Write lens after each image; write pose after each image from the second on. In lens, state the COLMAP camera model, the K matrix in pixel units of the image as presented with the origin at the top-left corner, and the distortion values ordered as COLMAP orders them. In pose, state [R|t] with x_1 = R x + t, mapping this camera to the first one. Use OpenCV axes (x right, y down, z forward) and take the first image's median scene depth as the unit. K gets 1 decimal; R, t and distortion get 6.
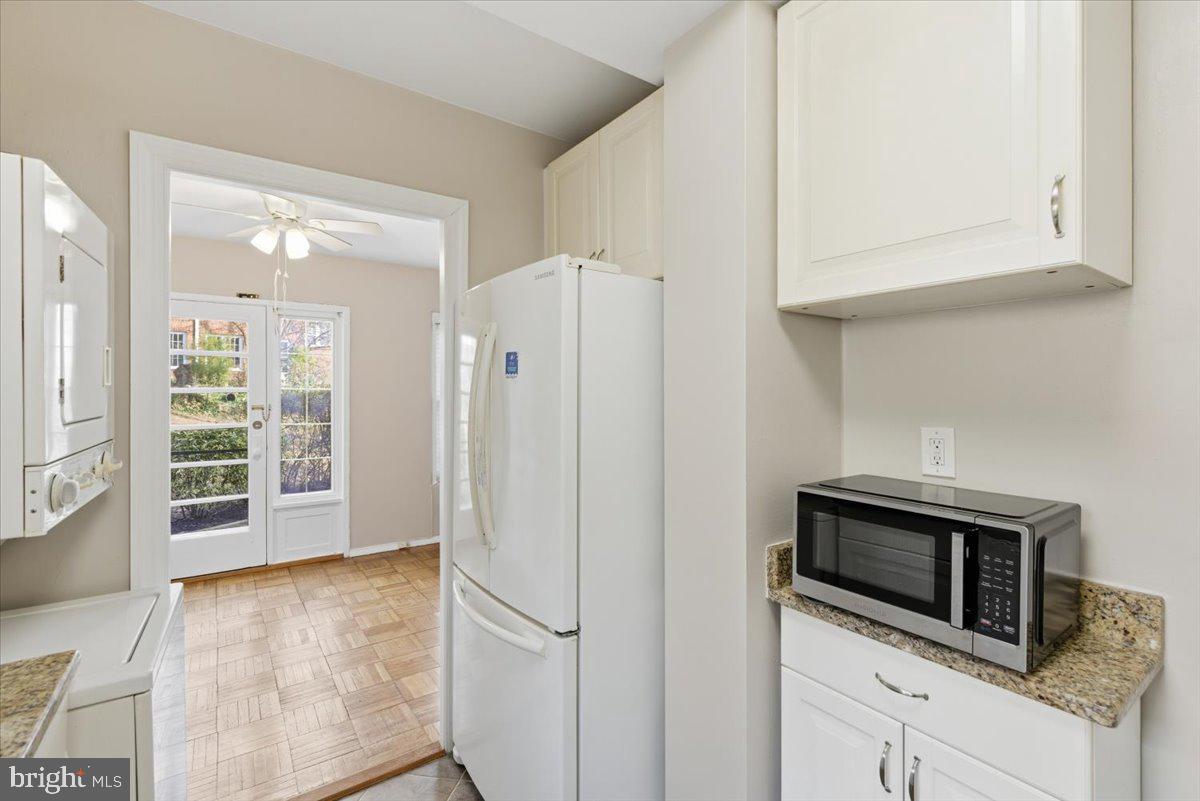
lens RADIAL K [[556.4, 0, 601.3], [0, 556.4, 388.4], [0, 0, 1]] dist [-0.000634, -0.000059]
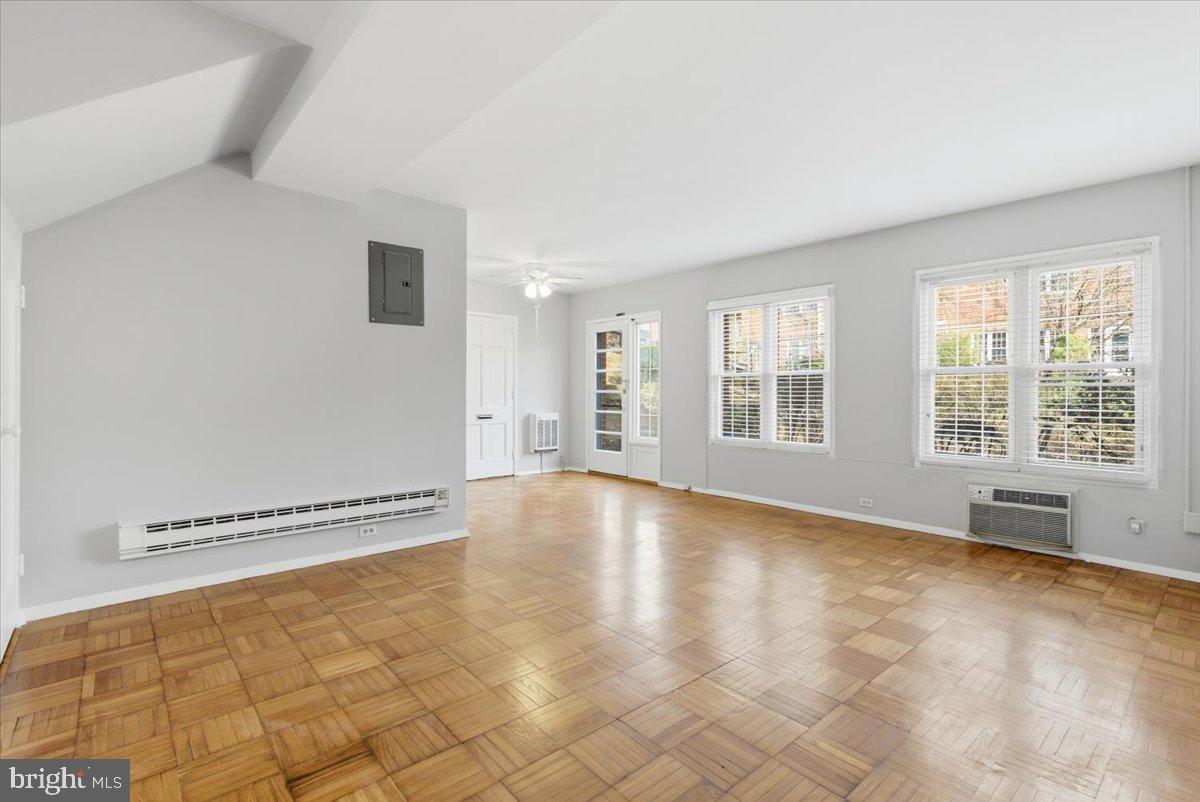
lens RADIAL K [[556.4, 0, 601.3], [0, 556.4, 388.9], [0, 0, 1]] dist [-0.000634, -0.000059]
pose [[0.115460, -0.004588, -0.993302, 1.035298], [-0.001487, 0.999987, -0.004791, 0.067251], [0.993311, 0.002030, 0.115451, 0.743810]]
